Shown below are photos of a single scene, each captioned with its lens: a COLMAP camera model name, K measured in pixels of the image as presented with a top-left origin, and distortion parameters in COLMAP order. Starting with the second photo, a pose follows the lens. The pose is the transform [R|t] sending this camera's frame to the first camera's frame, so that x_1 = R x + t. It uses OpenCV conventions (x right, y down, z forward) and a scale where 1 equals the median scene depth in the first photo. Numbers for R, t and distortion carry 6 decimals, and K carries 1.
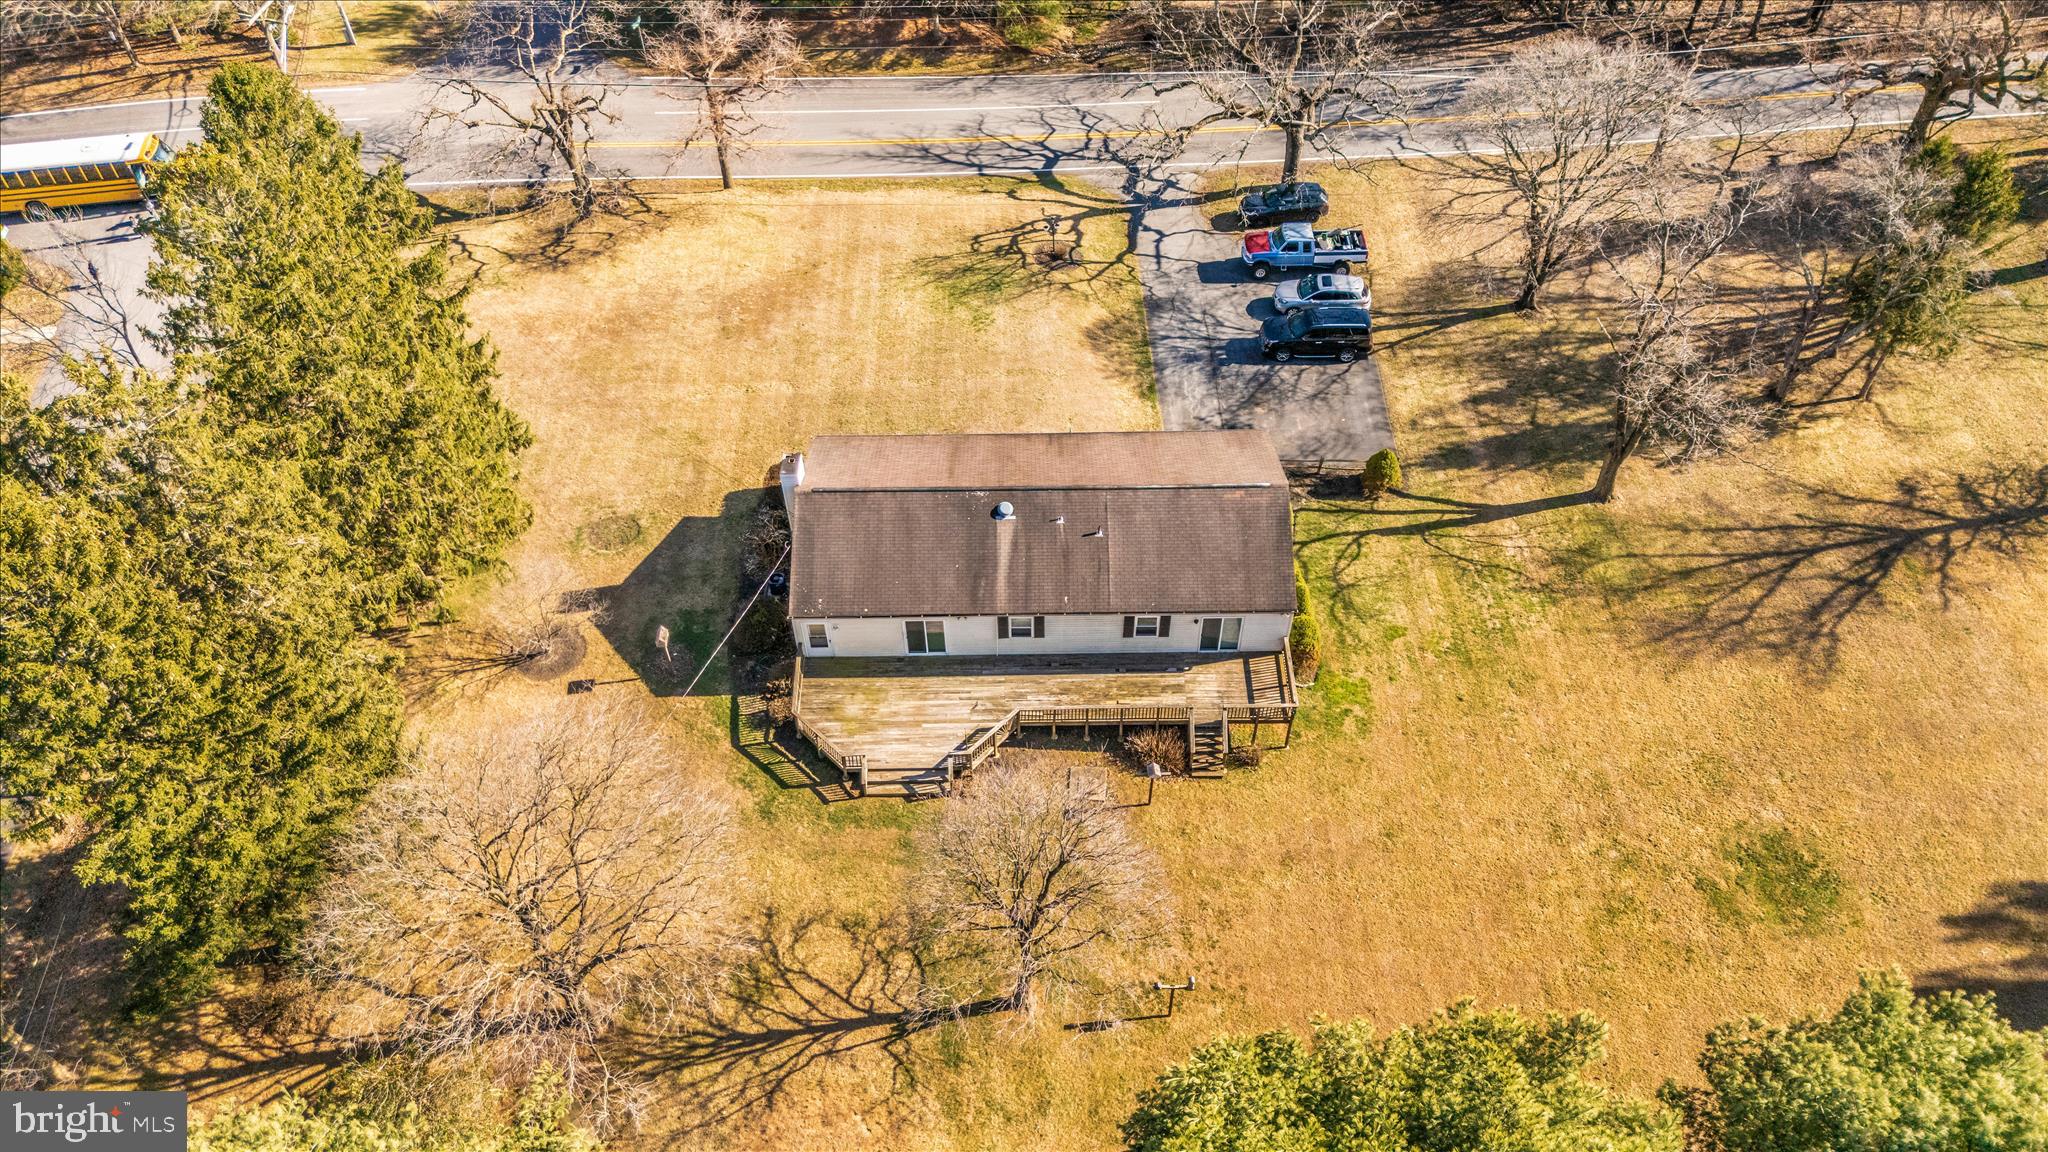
lens RADIAL K [[1516.8, 0, 1023.7], [0, 1516.8, 579.6], [0, 0, 1]] dist [0.026583, -0.005503]
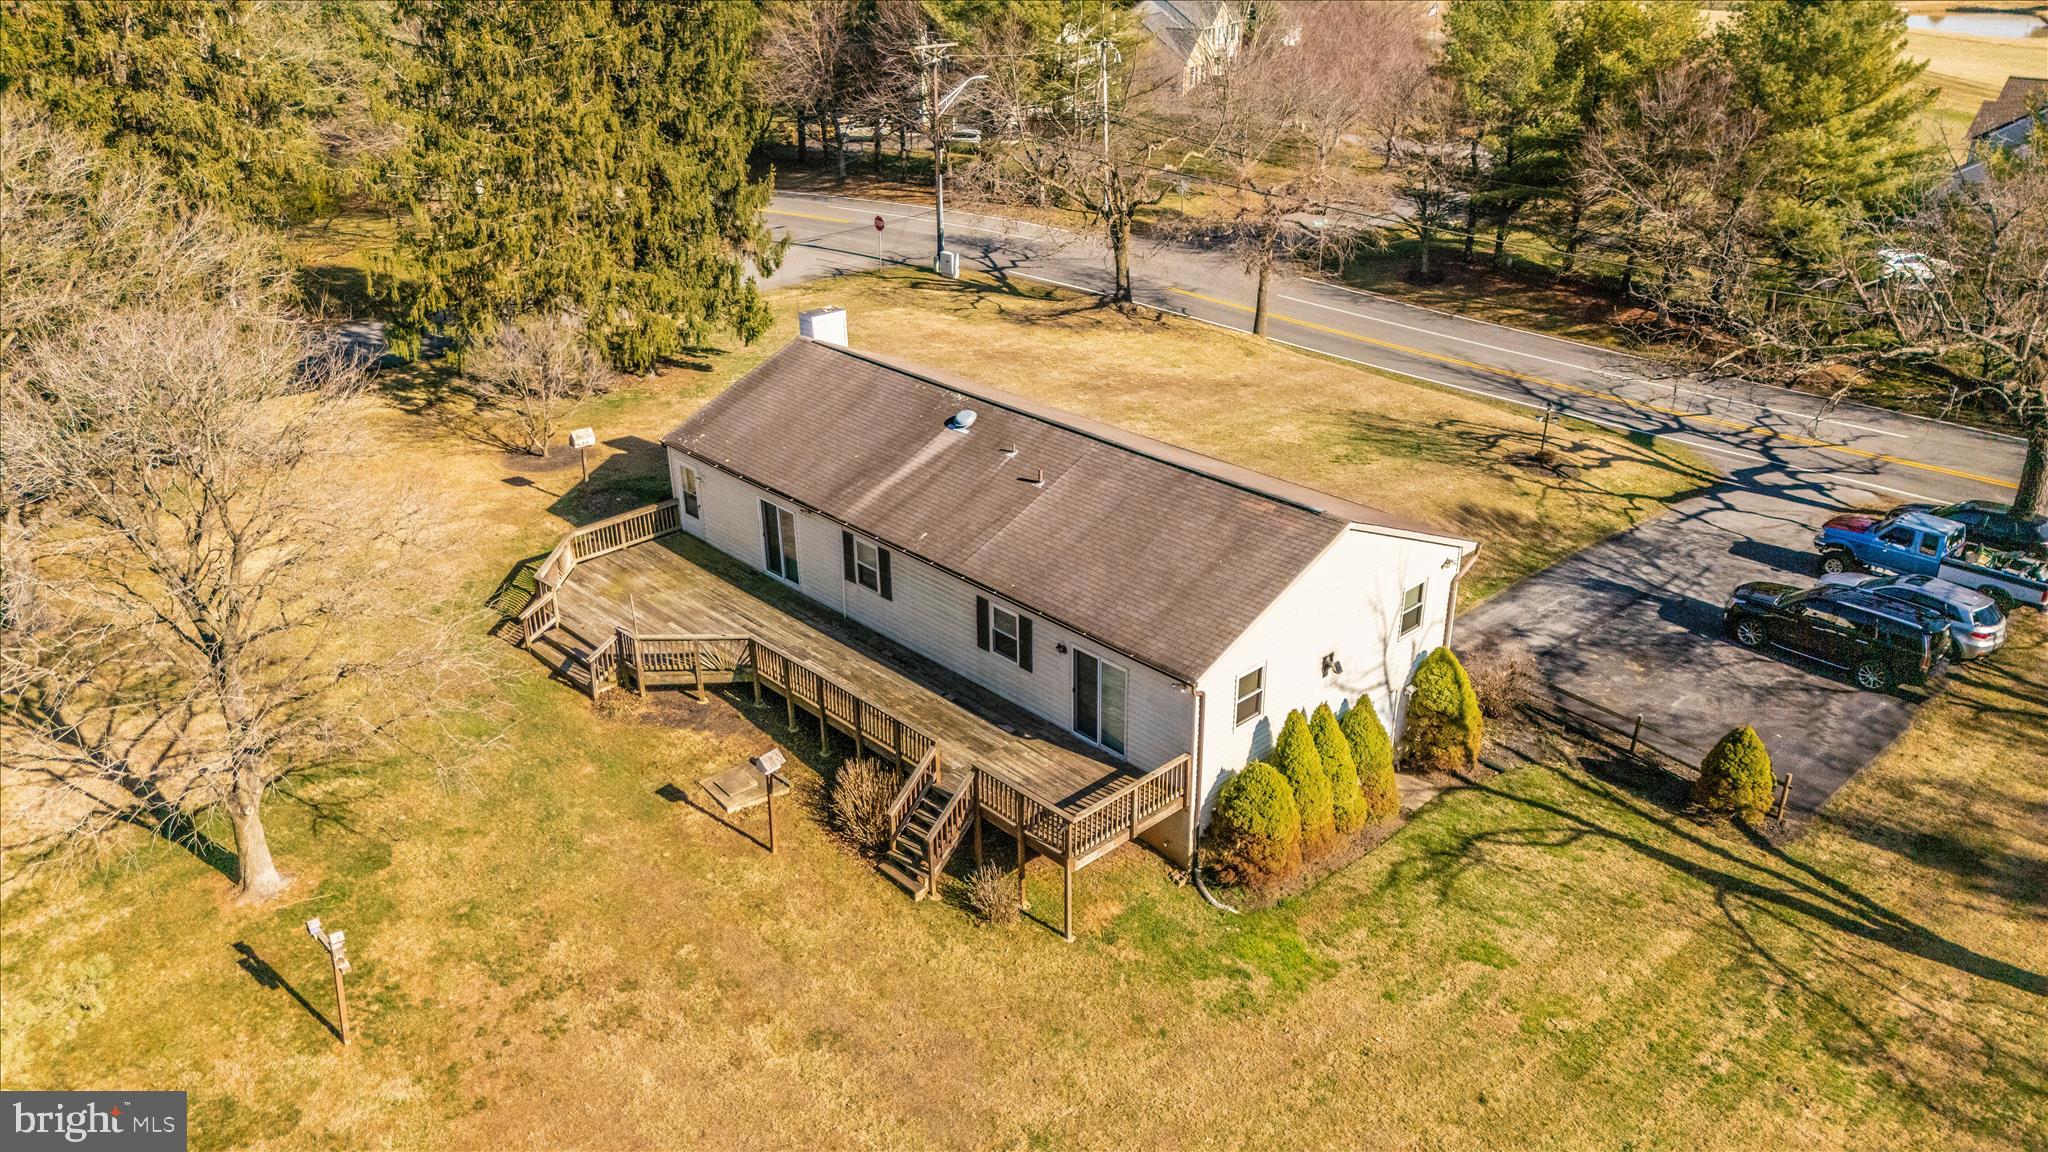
lens RADIAL K [[1516.8, 0, 1029.3], [0, 1516.8, 575.9], [0, 0, 1]] dist [0.026583, -0.005503]
pose [[0.682033, 0.311071, -0.661865, 0.328935], [-0.555826, 0.808655, -0.192702, 0.084750], [0.475277, 0.499311, 0.724431, 0.418320]]
